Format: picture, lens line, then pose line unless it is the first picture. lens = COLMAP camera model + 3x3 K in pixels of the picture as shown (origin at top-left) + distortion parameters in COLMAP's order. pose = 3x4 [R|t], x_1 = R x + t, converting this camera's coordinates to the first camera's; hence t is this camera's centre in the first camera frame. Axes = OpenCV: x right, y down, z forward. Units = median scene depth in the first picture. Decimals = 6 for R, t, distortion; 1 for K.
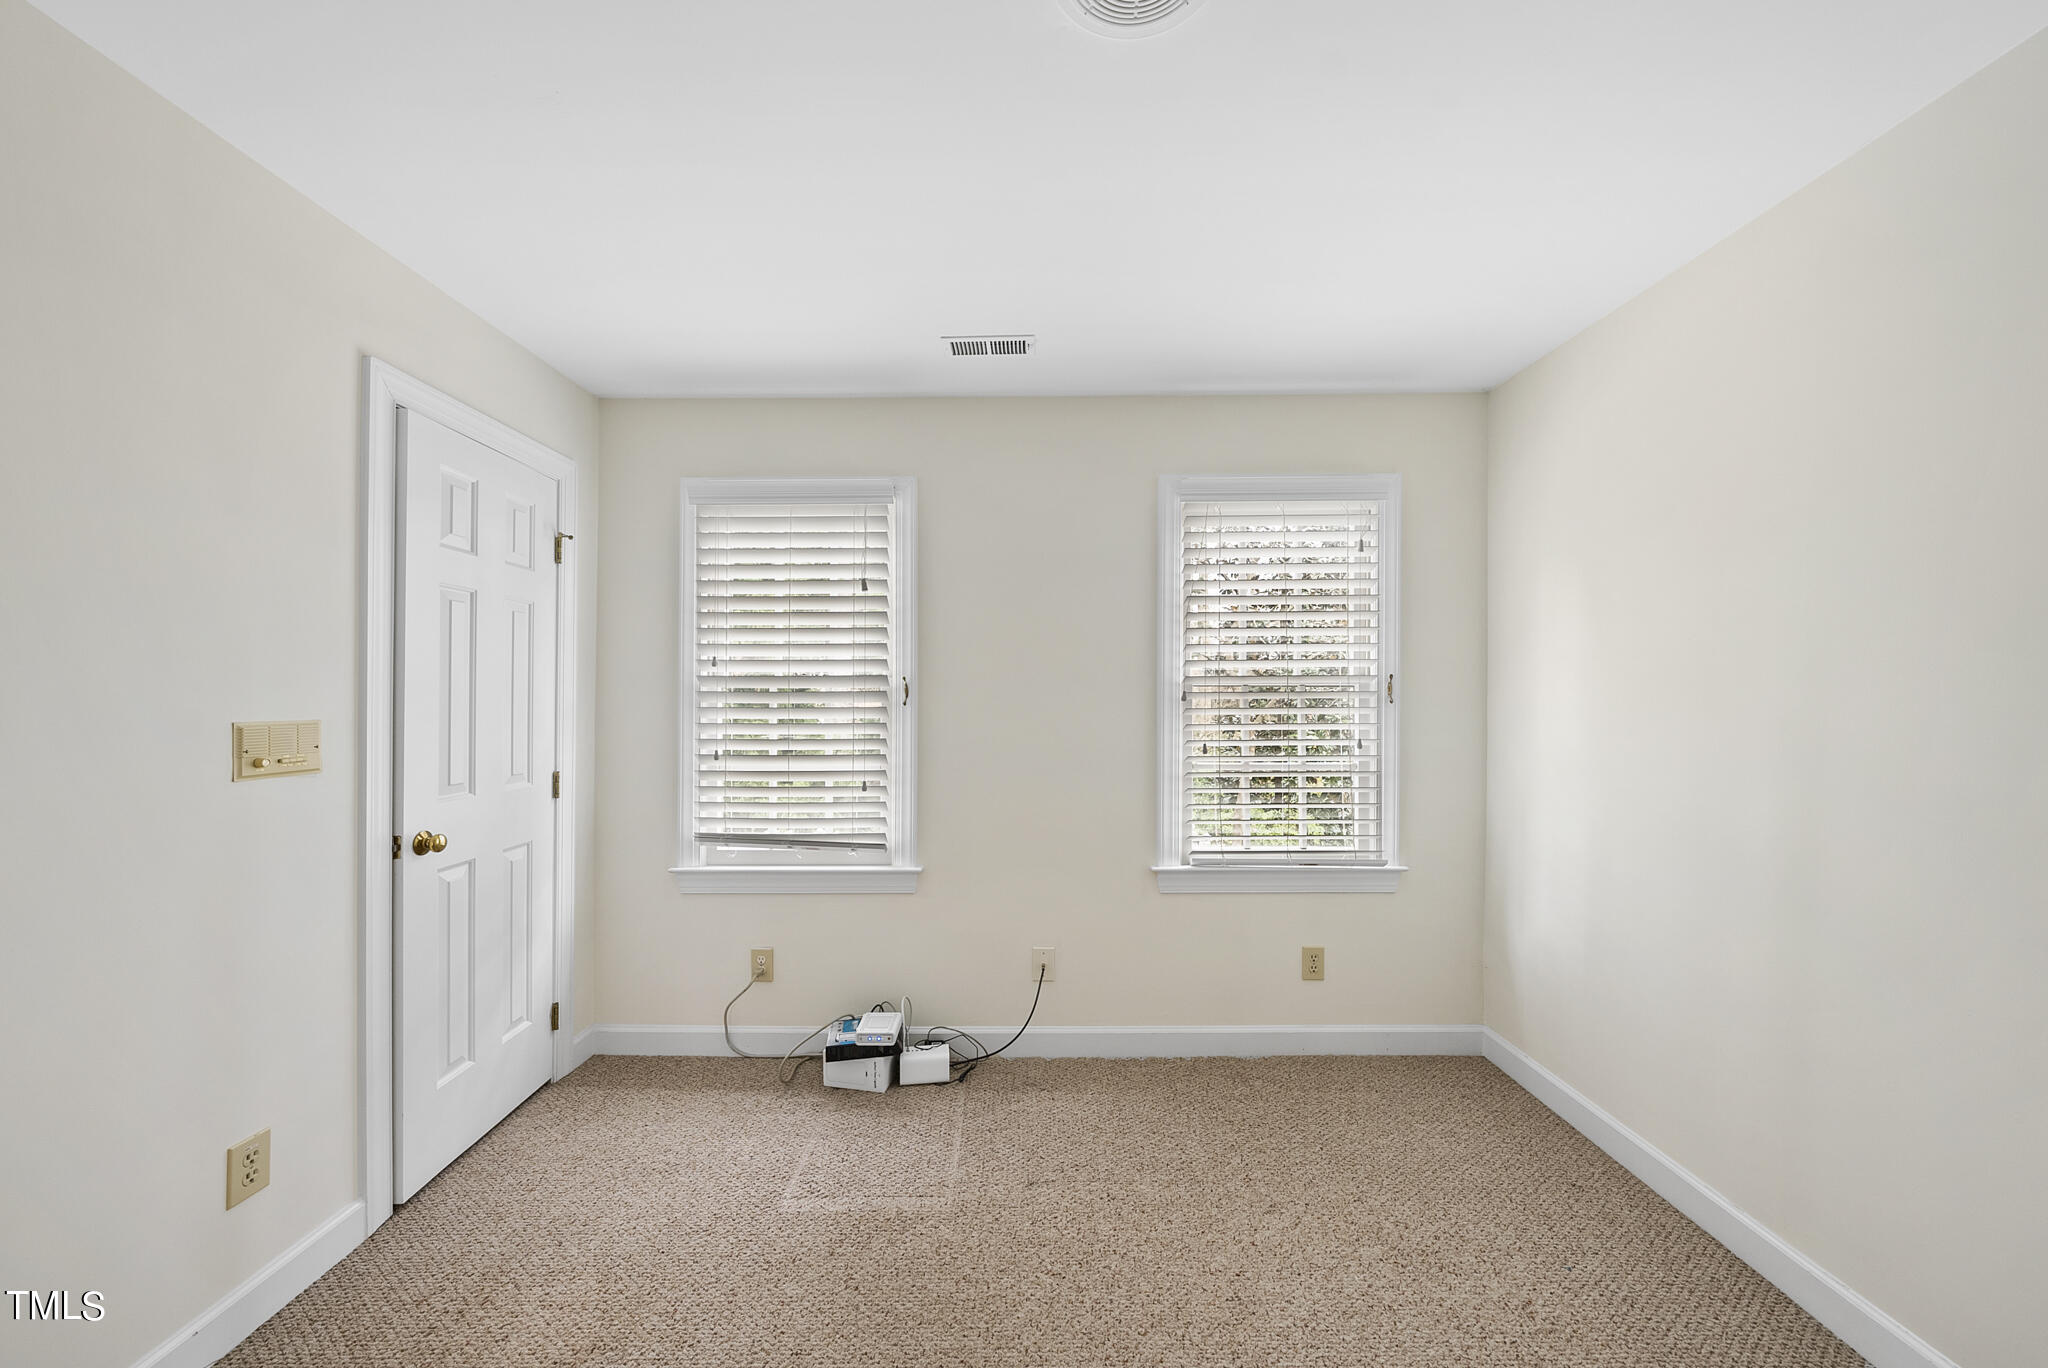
lens RADIAL K [[709.1, 0, 1021.5], [0, 709.1, 689.2], [0, 0, 1]] dist [-0.003357, -0.000108]
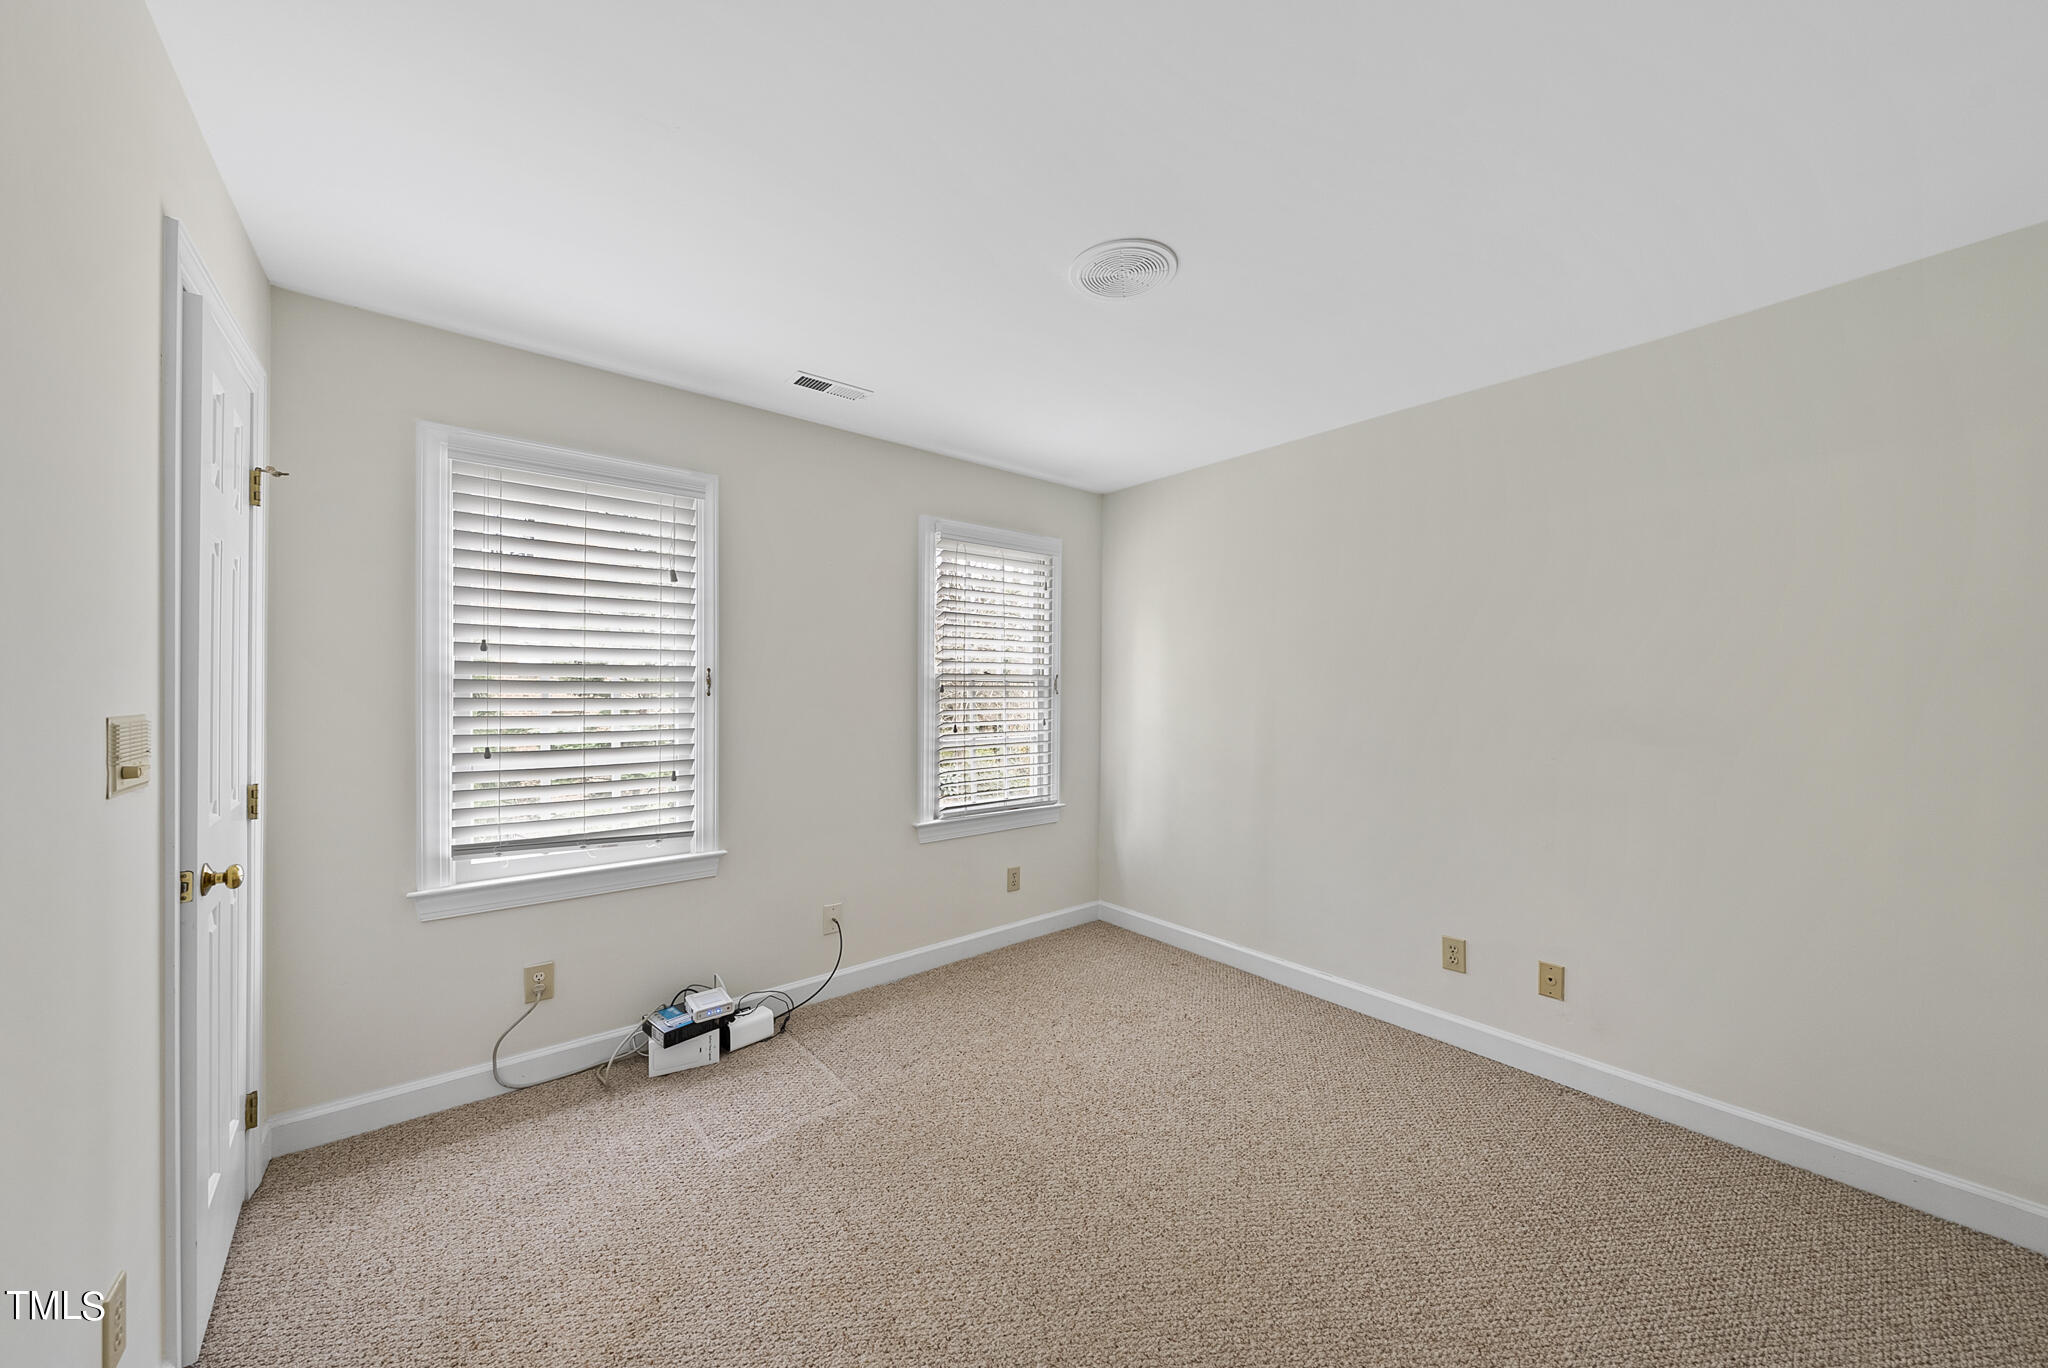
lens RADIAL K [[709.1, 0, 1027.7], [0, 709.1, 683.0], [0, 0, 1]] dist [-0.003357, -0.000108]
pose [[0.764061, 0.011288, 0.645045, -0.484842], [-0.013134, 0.999912, -0.001941, -0.000062], [-0.645010, -0.006989, 0.764142, -0.092666]]
